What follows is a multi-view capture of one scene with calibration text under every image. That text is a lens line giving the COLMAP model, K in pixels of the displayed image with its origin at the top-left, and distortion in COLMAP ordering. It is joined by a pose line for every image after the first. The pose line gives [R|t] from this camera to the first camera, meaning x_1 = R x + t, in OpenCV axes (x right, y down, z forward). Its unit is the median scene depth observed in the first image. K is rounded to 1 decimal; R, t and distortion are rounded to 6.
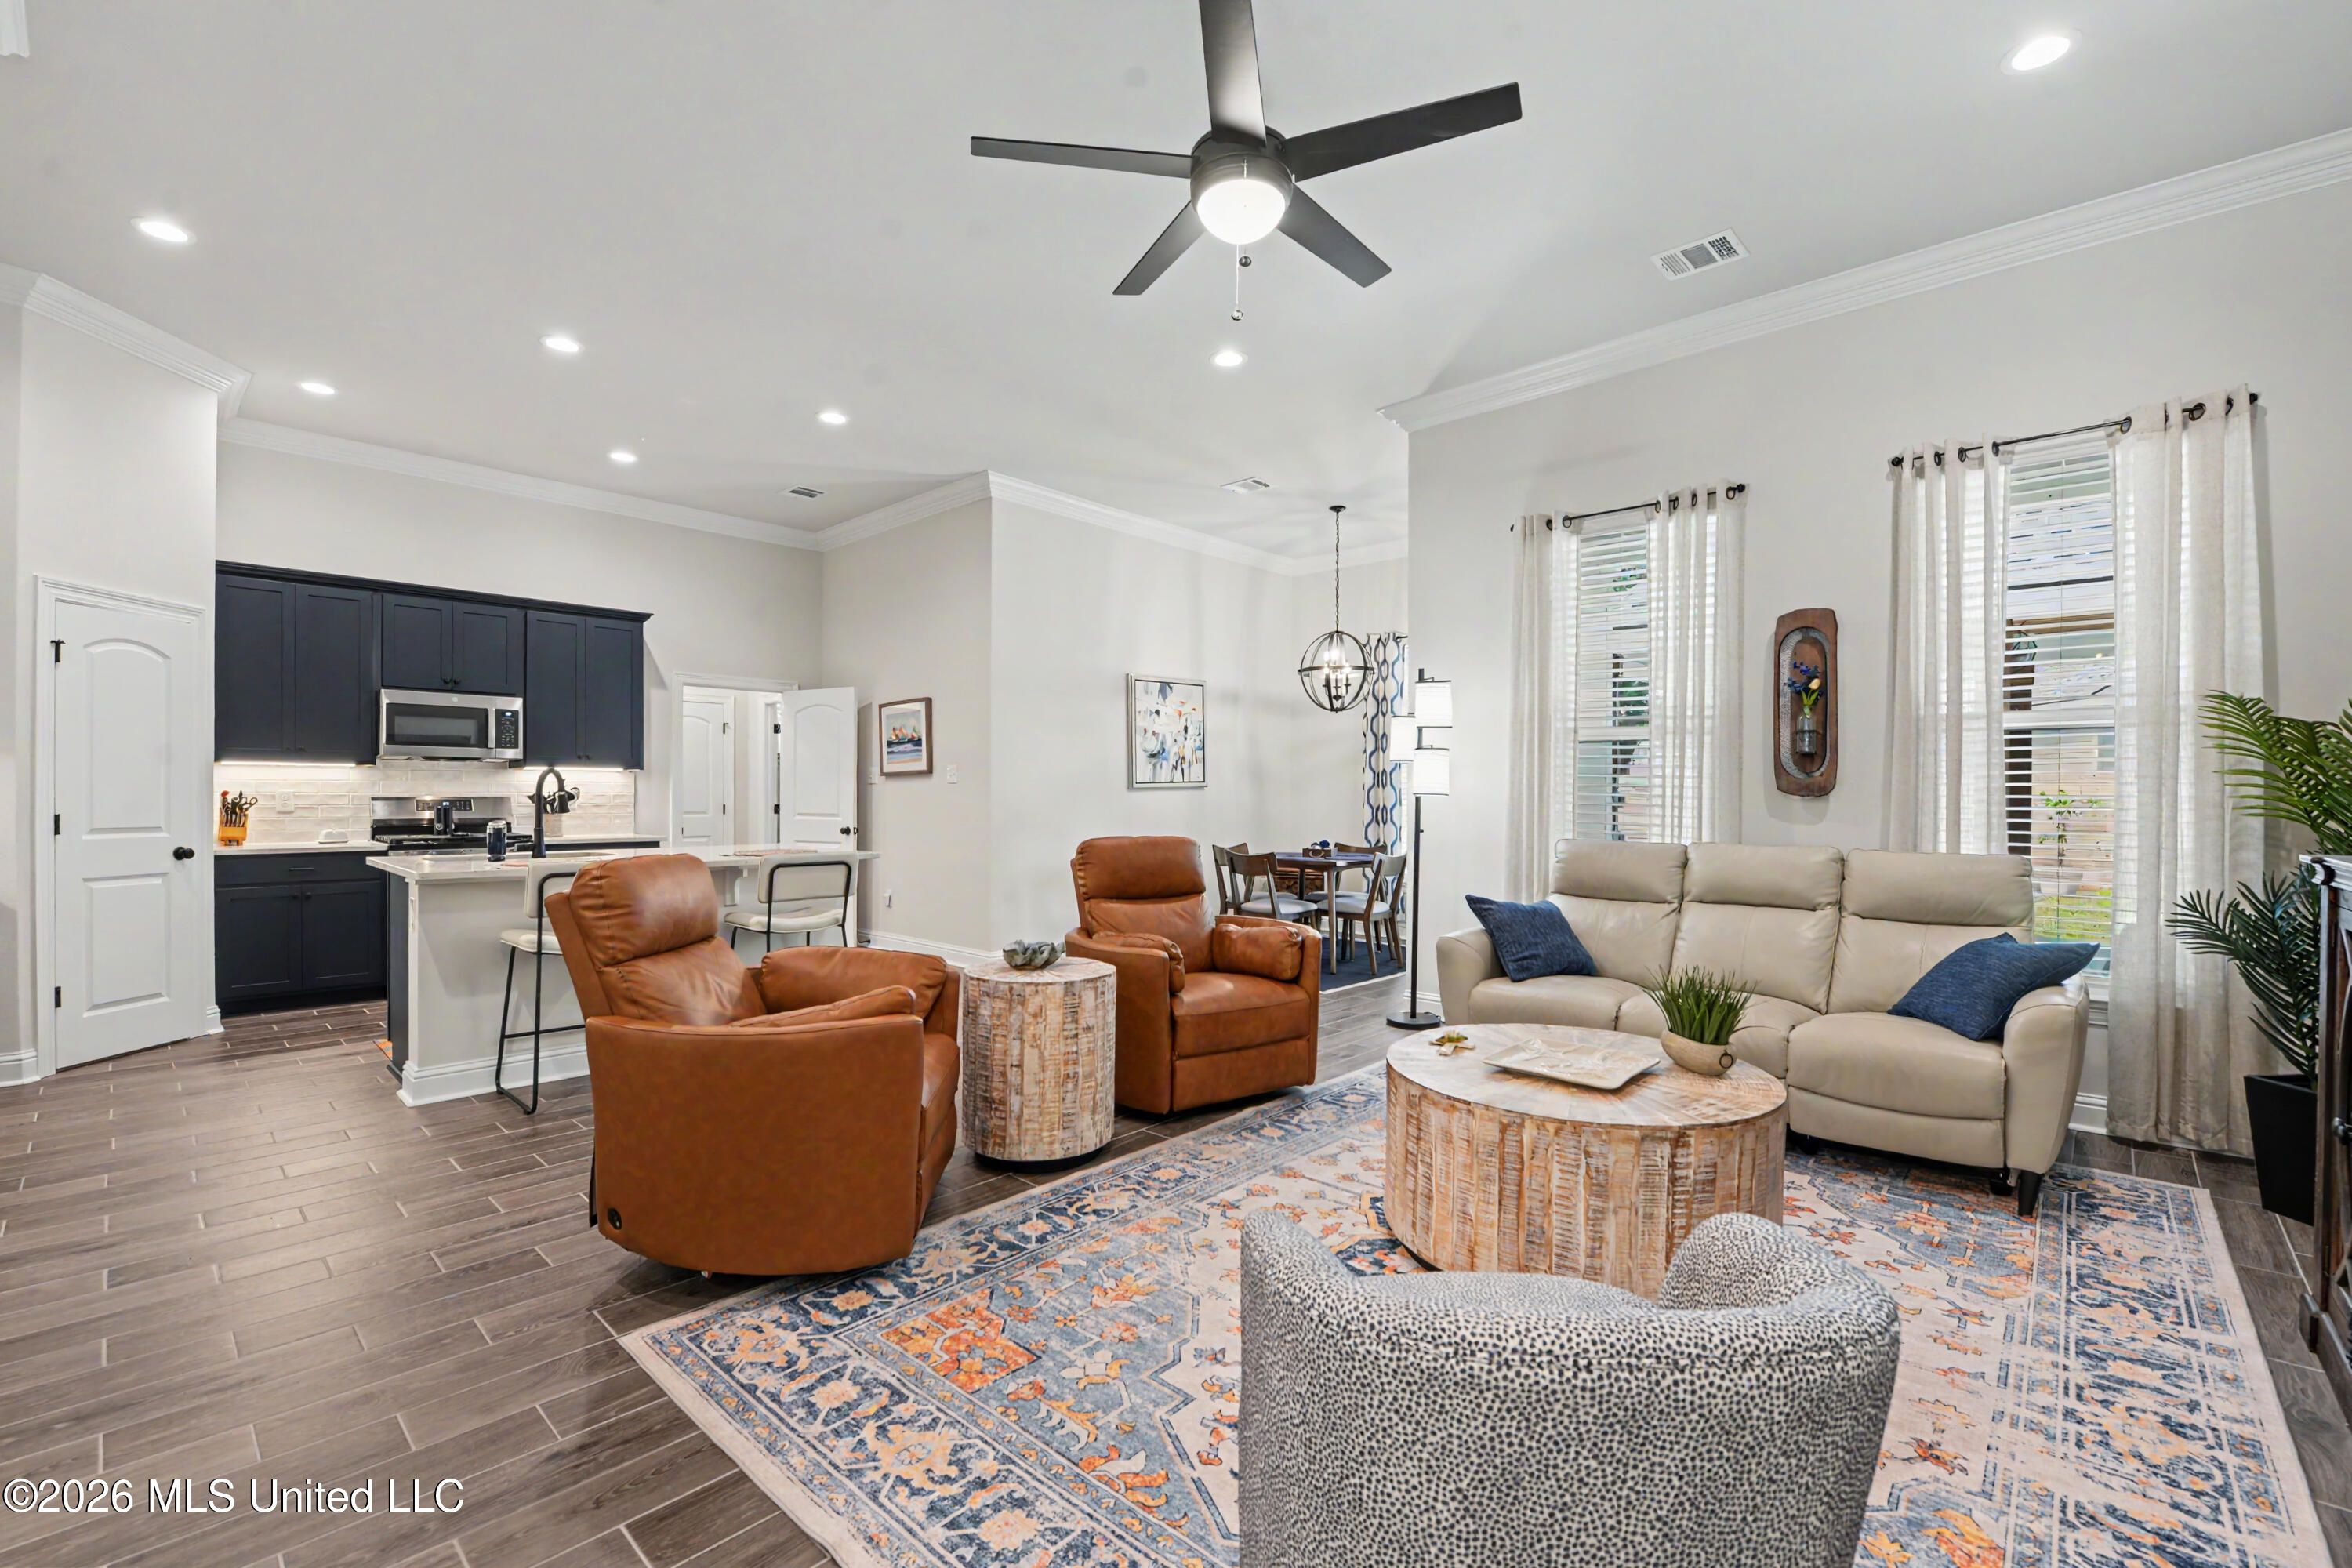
lens RADIAL K [[1003.3, 0, 1152.0], [0, 1003.3, 813.2], [0, 0, 1]] dist [-0.007094, -0.001690]
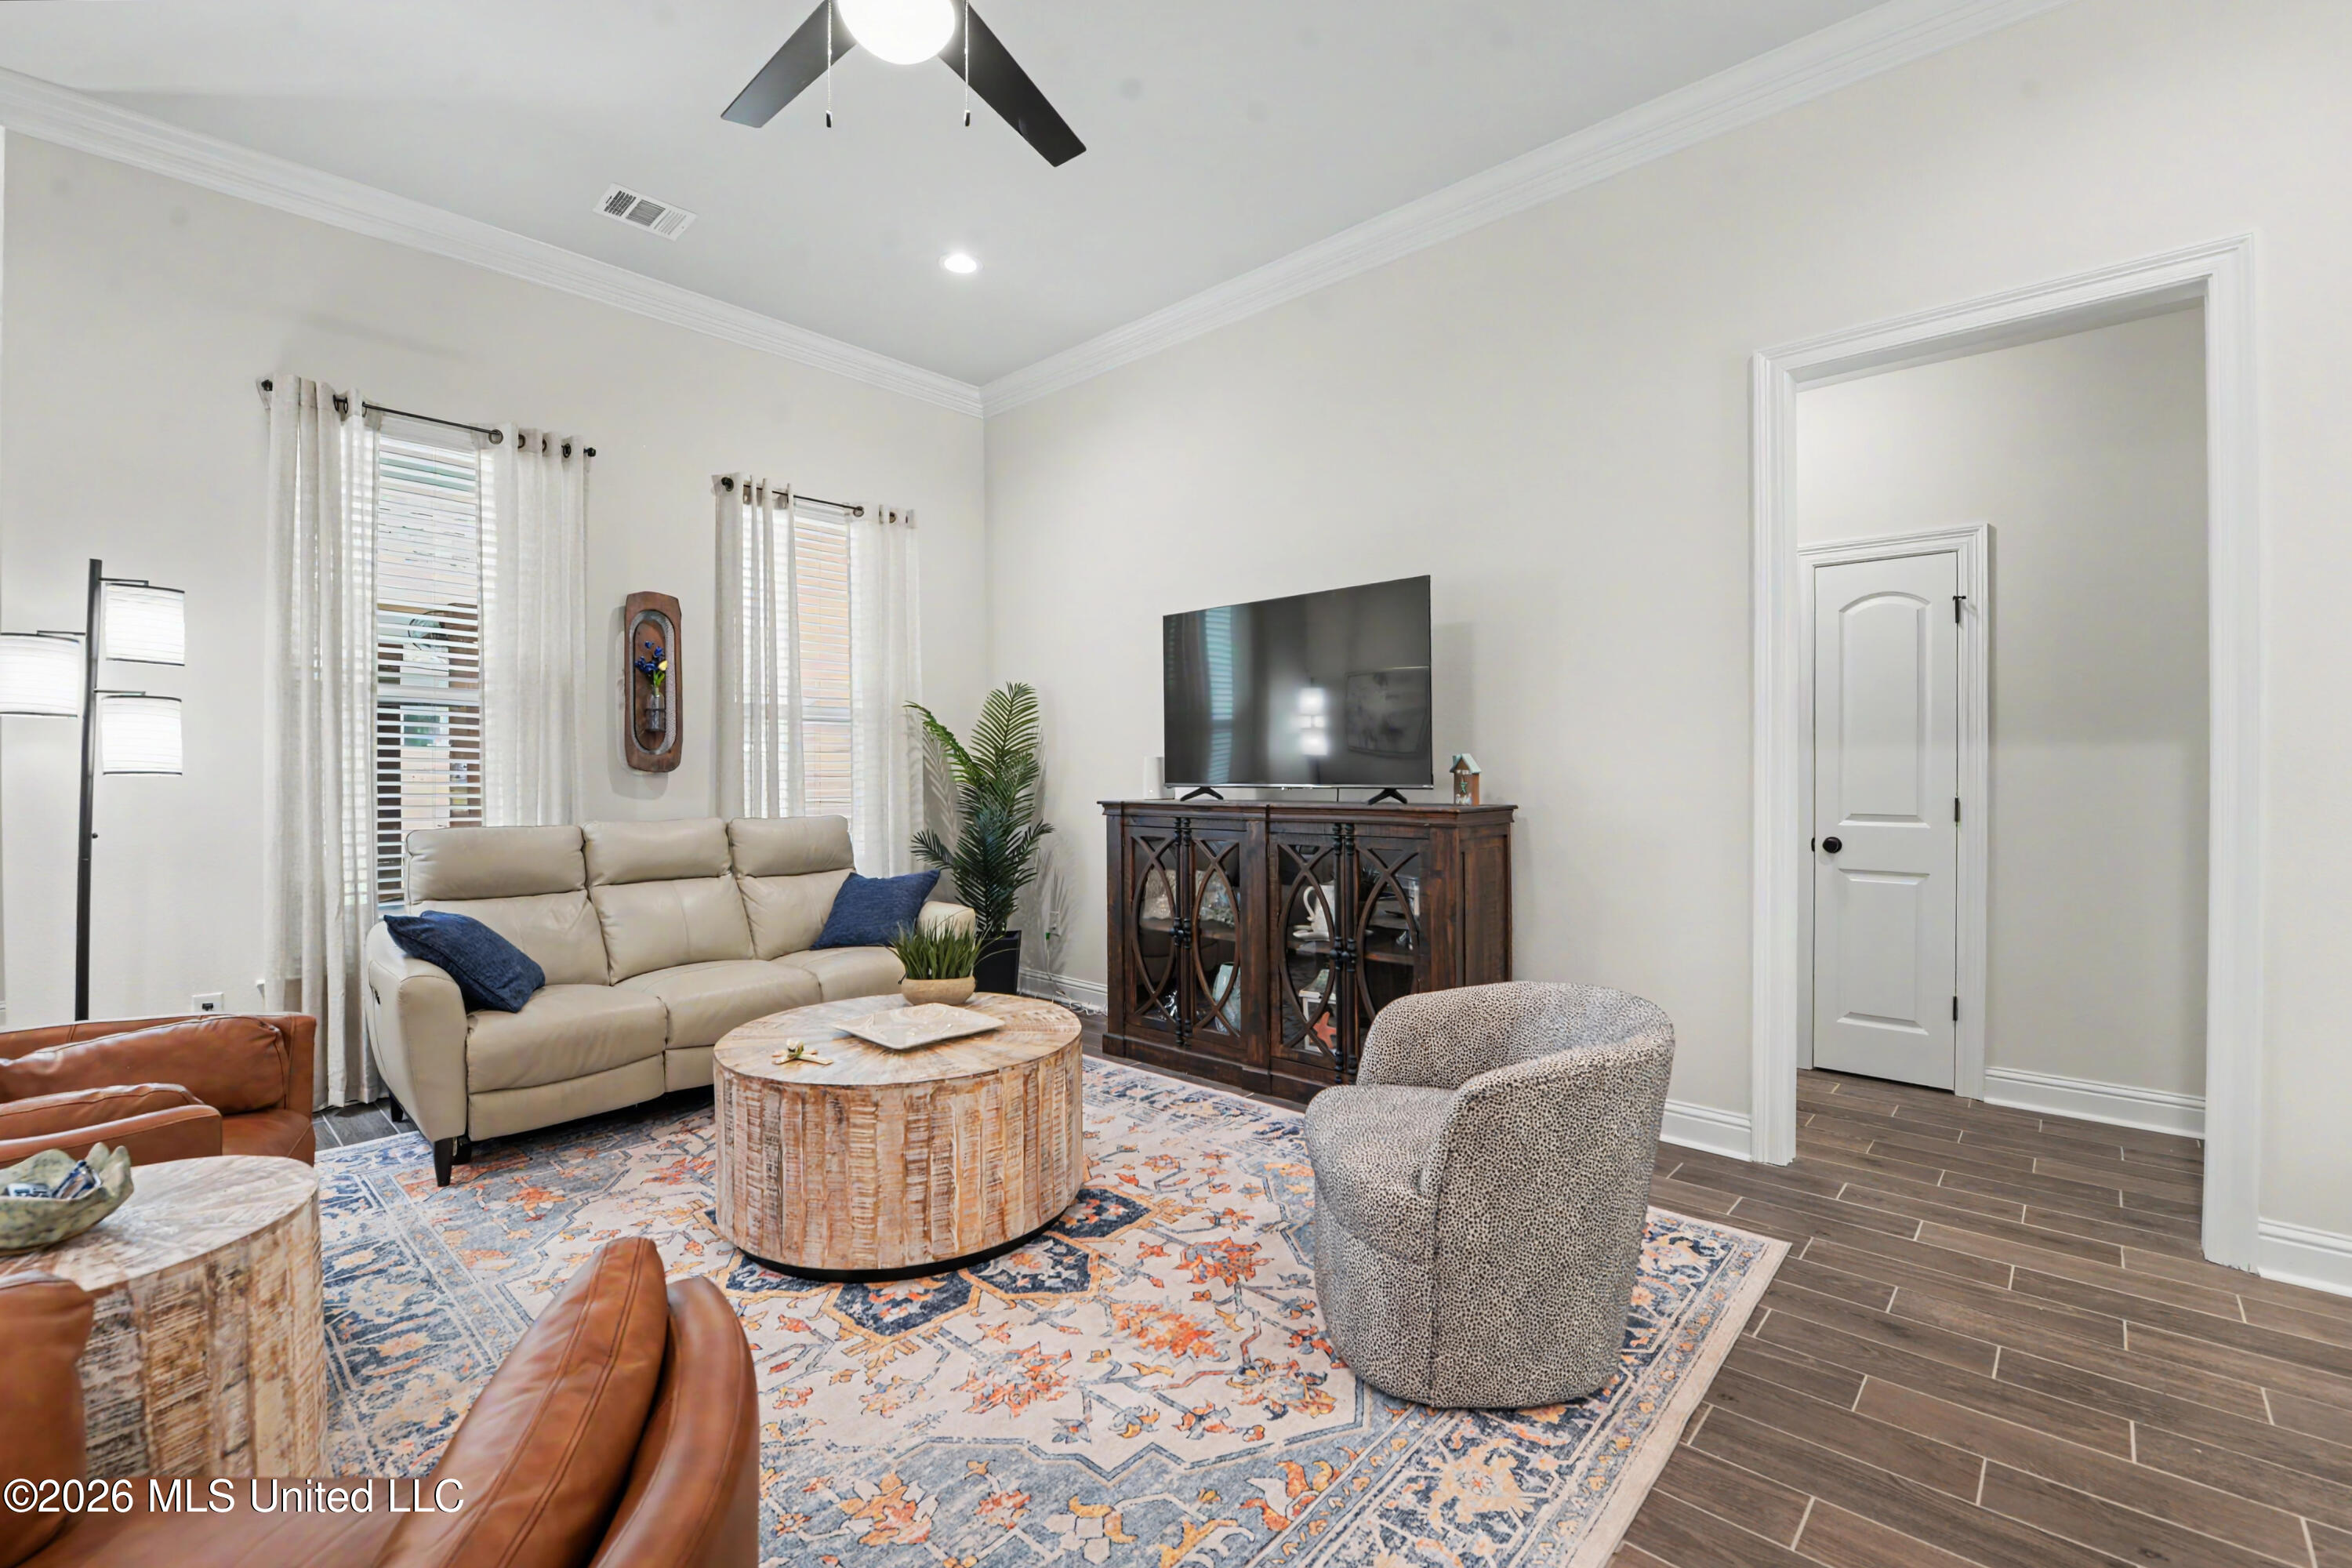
lens RADIAL K [[1003.3, 0, 1194.0], [0, 1003.3, 785.0], [0, 0, 1]] dist [-0.007094, -0.001690]
pose [[-0.019006, -0.020565, 0.999608, -0.432025], [0.020021, 0.999580, 0.020945, -0.014918], [-0.999619, 0.020411, -0.018587, 0.490537]]
